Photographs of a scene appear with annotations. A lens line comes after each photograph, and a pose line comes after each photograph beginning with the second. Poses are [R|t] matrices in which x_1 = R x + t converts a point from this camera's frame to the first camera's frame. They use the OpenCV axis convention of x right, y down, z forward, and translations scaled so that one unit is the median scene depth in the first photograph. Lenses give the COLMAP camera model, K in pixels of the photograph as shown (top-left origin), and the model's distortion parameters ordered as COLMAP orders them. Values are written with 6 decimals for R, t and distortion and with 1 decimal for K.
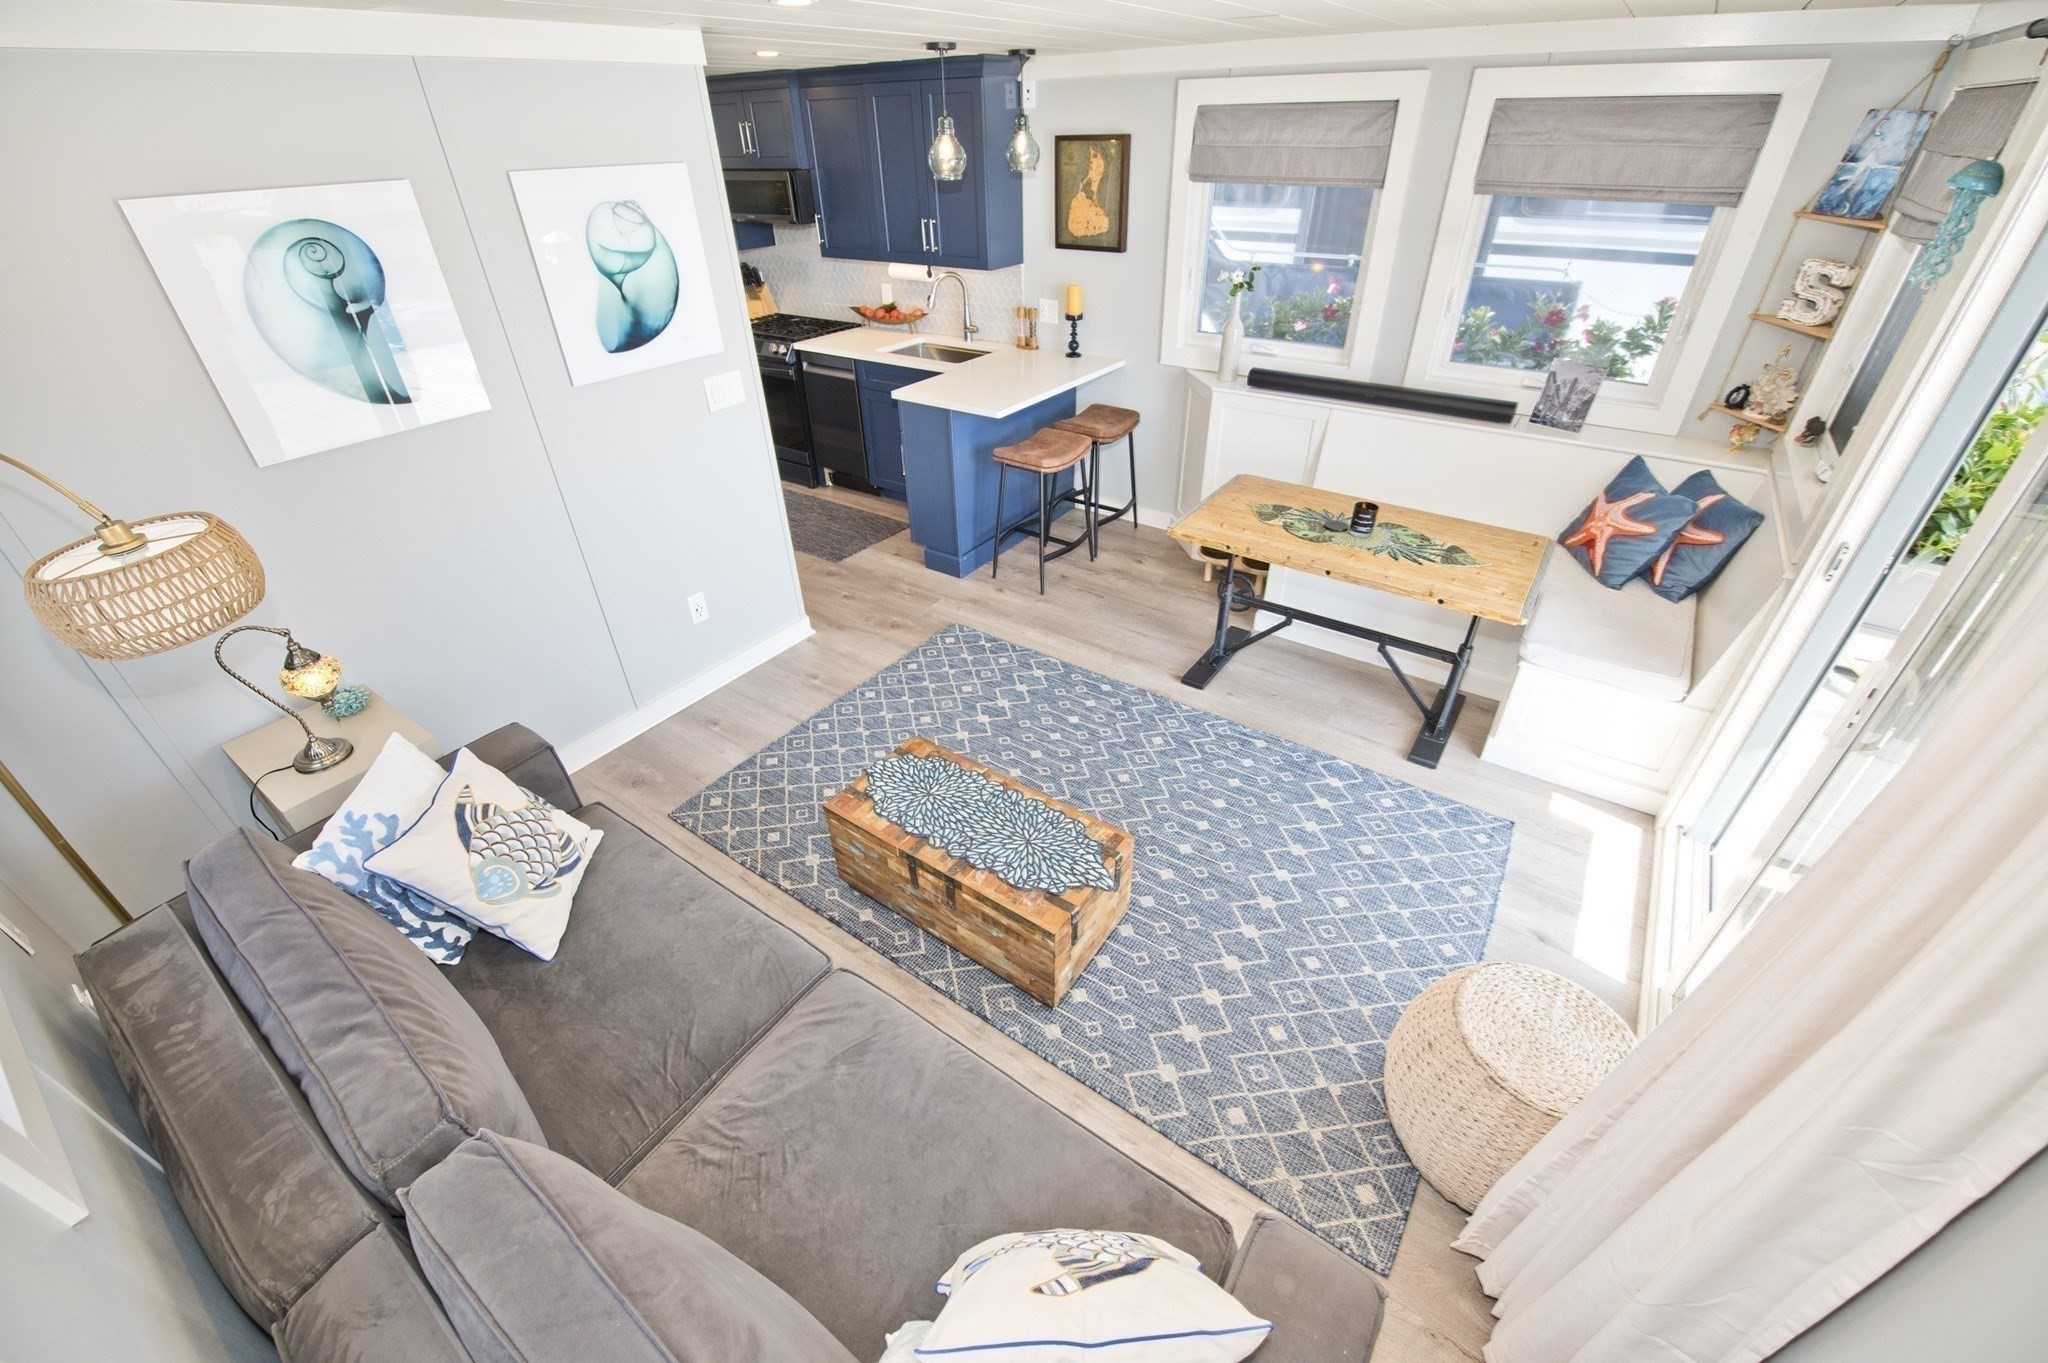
lens RADIAL K [[812.7, 0, 1014.4], [0, 812.7, 688.9], [0, 0, 1]] dist [-0.021103, -0.000583]
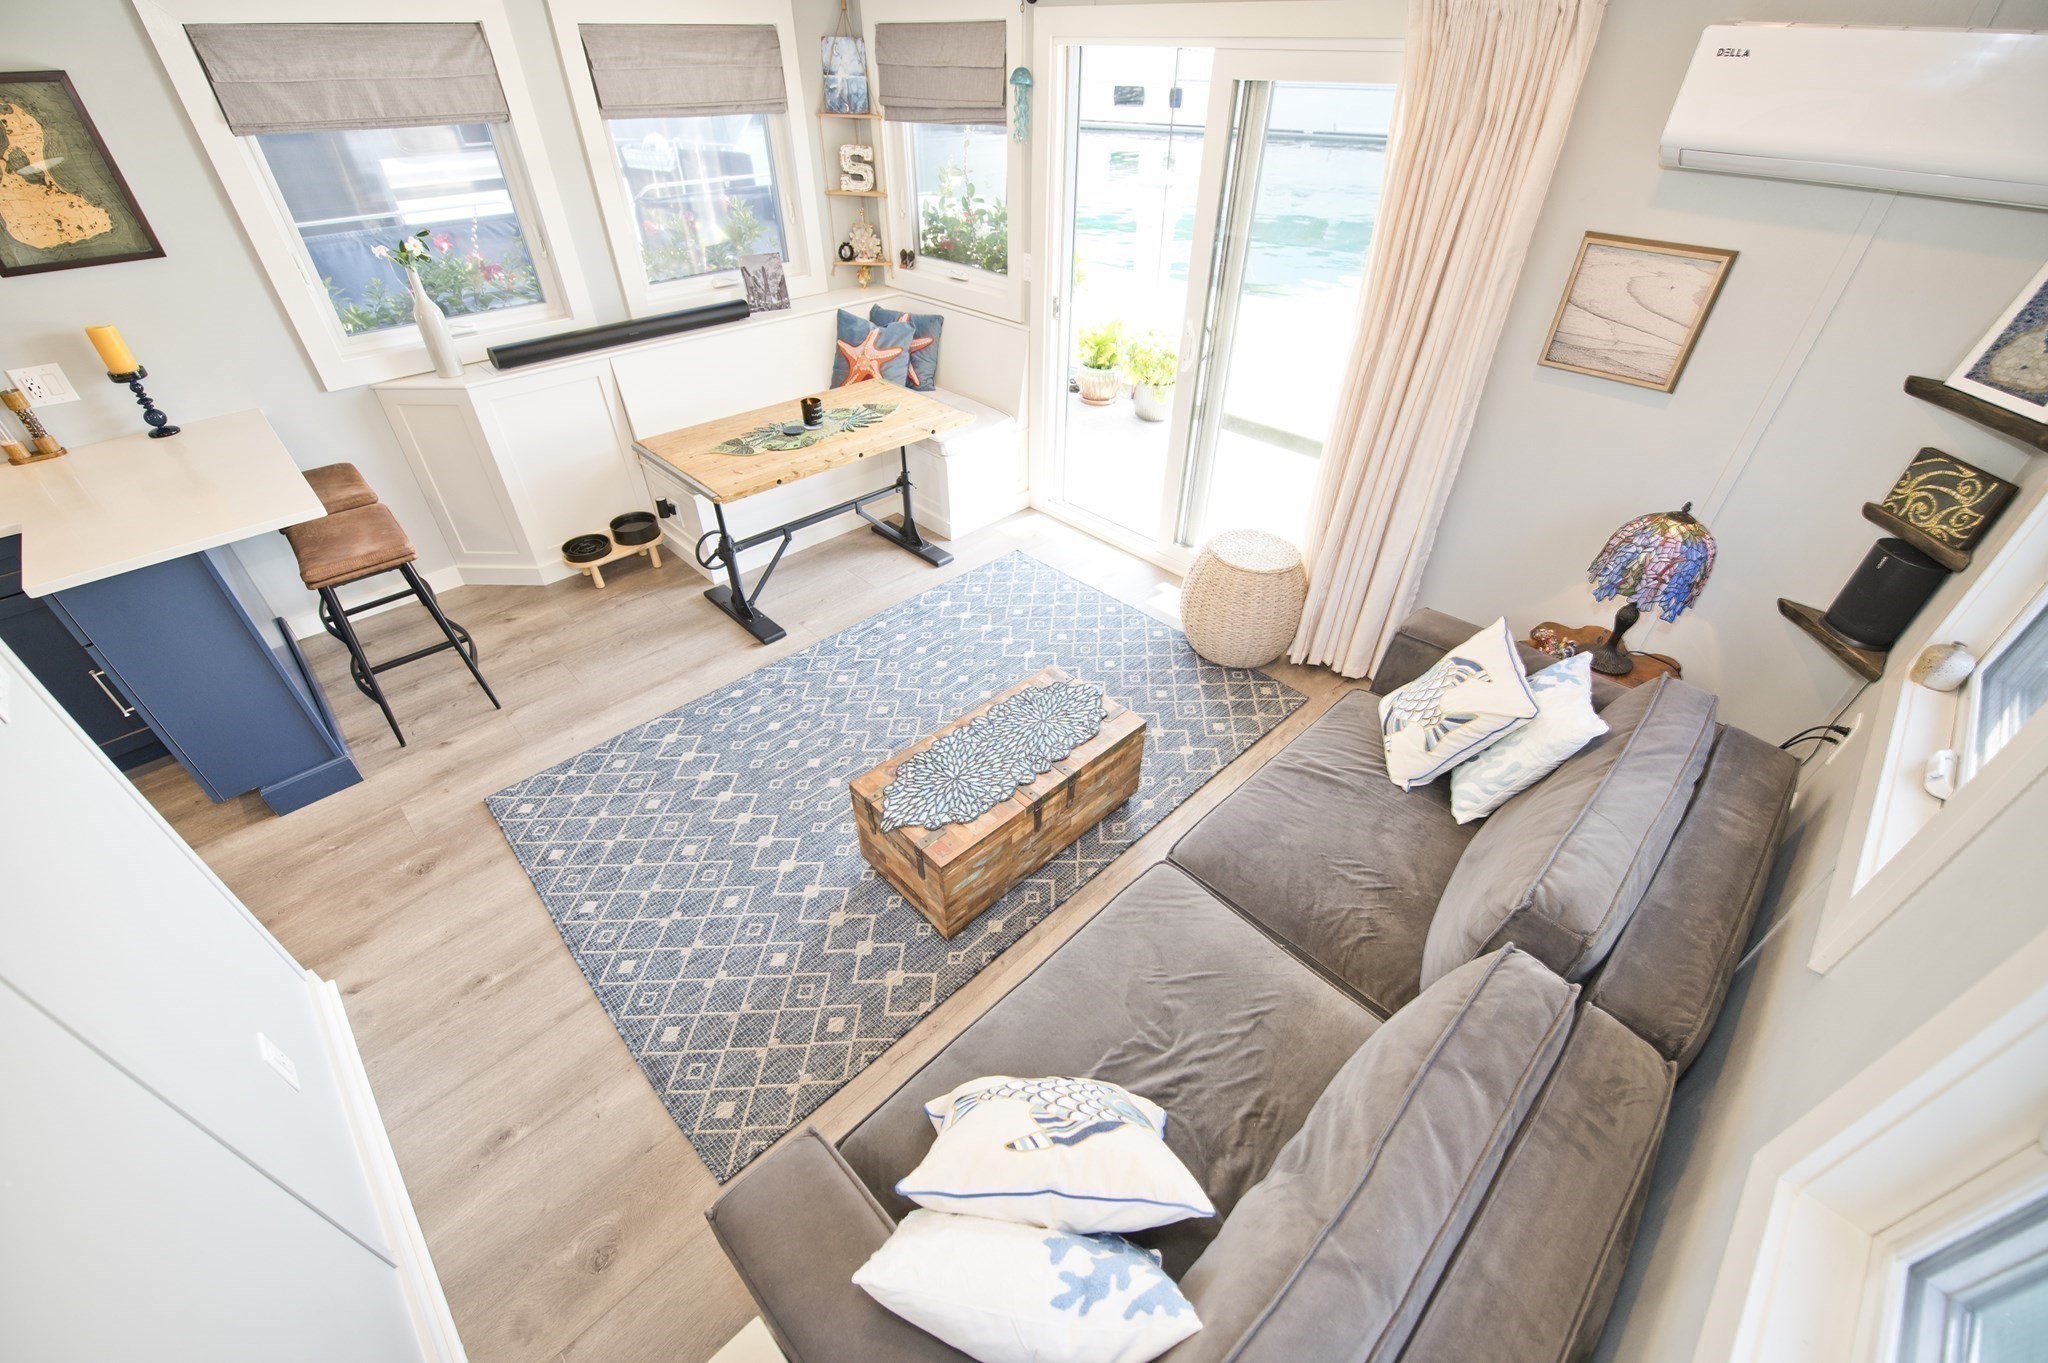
lens RADIAL K [[812.7, 0, 1030.6], [0, 812.7, 687.5], [0, 0, 1]] dist [-0.021103, -0.000583]
pose [[0.175835, -0.594720, 0.784468, -0.605231], [0.550863, 0.719881, 0.422281, -0.235185], [-0.815863, 0.357882, 0.454190, 0.363512]]
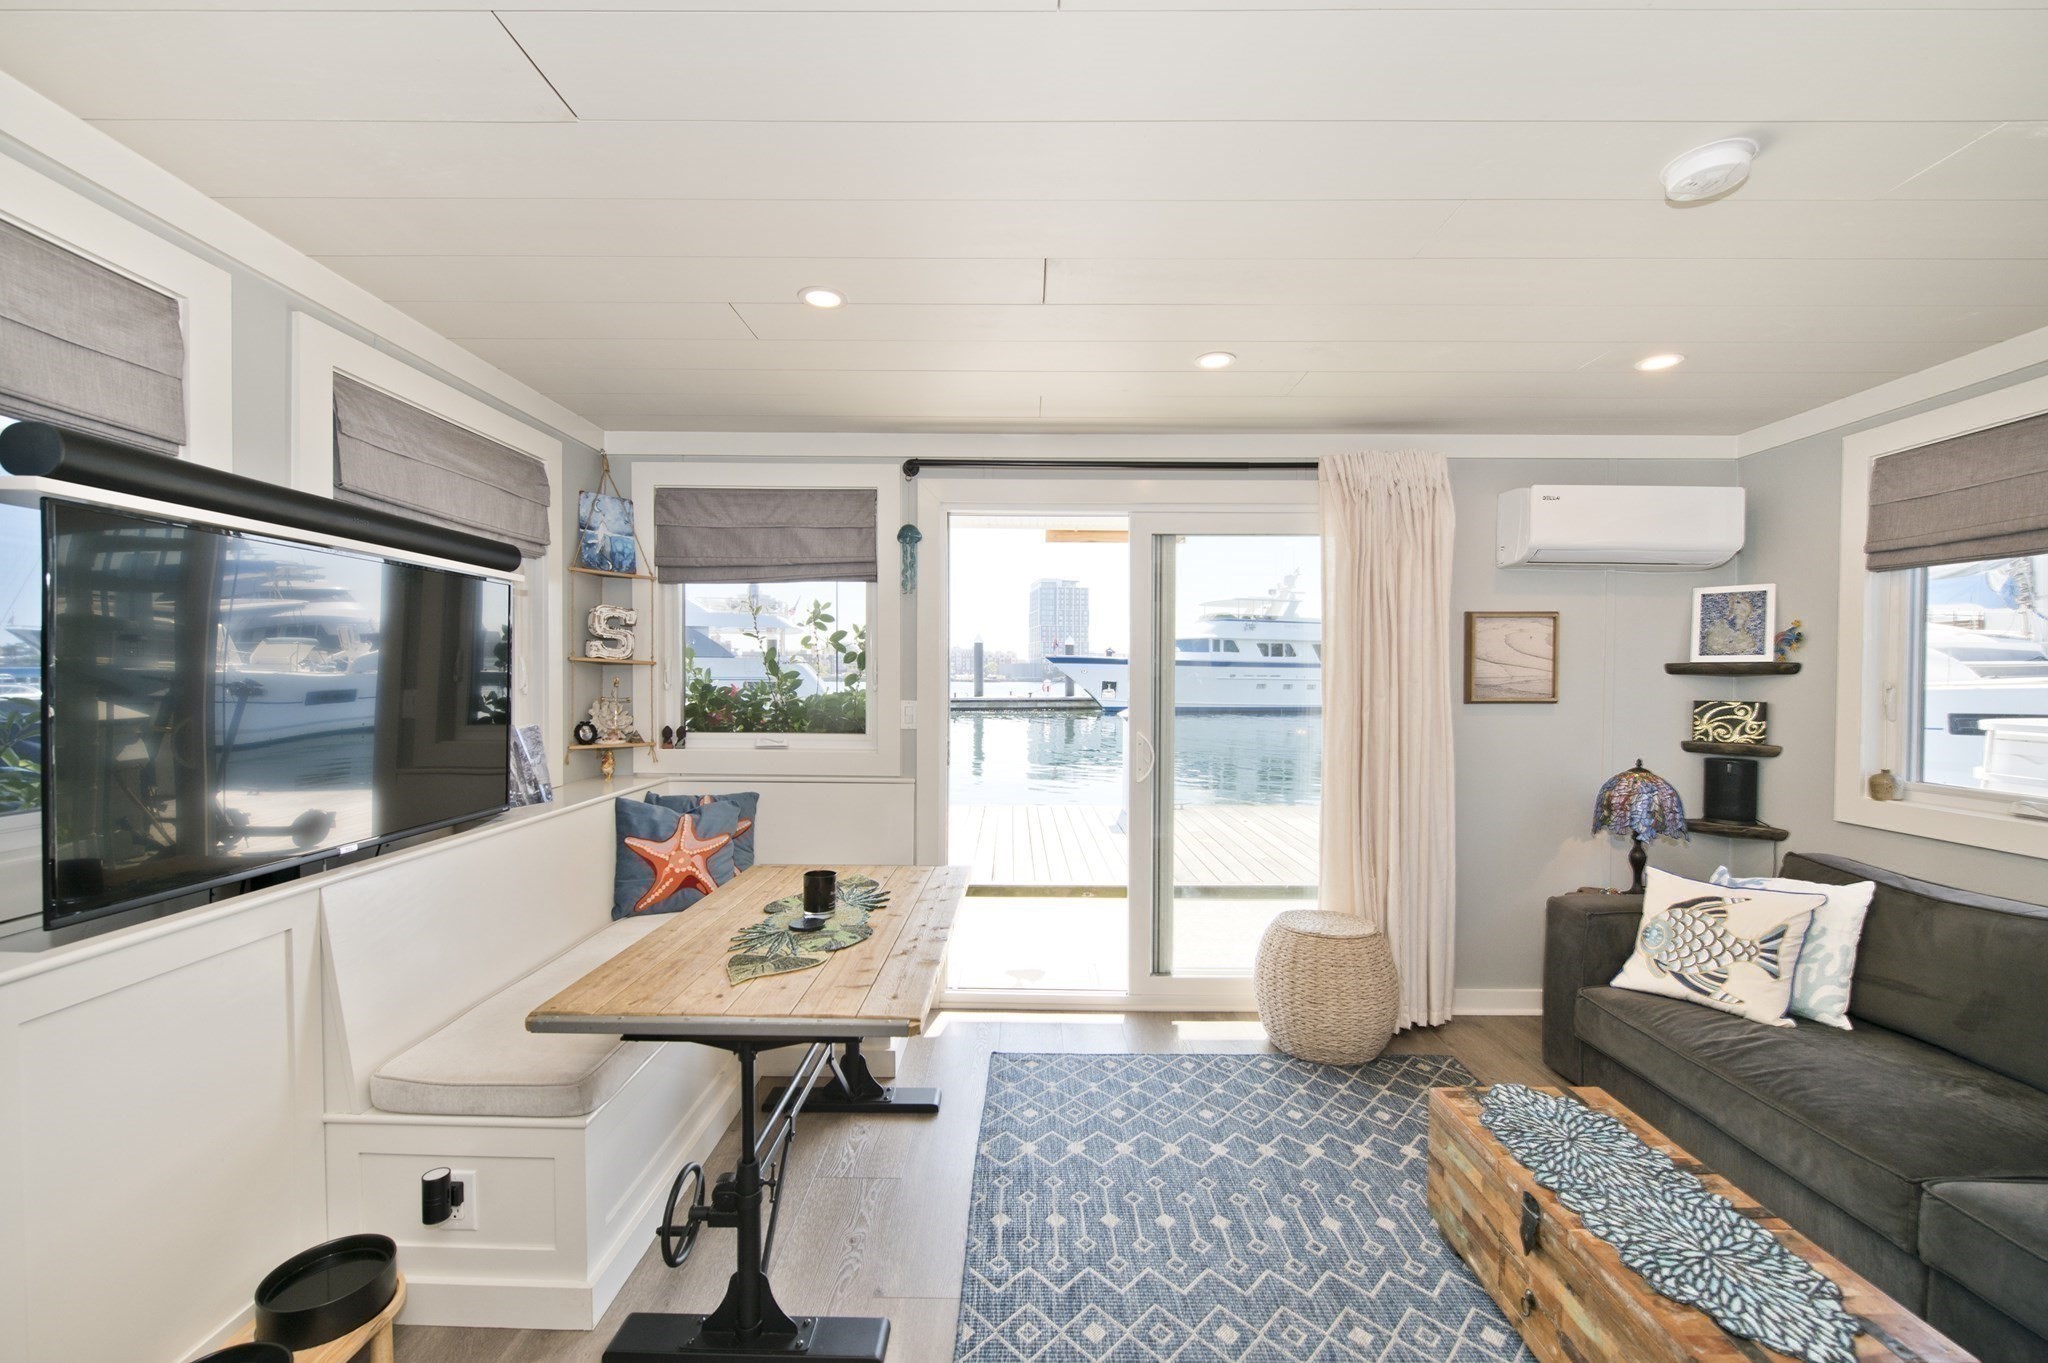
lens RADIAL K [[812.7, 0, 1022.0], [0, 812.7, 695.2], [0, 0, 1]] dist [-0.021103, -0.000583]
pose [[-0.565406, -0.003814, 0.824804, -0.227529], [0.475120, 0.815911, 0.329469, -0.477527], [-0.674223, 0.578165, -0.459509, 1.067147]]
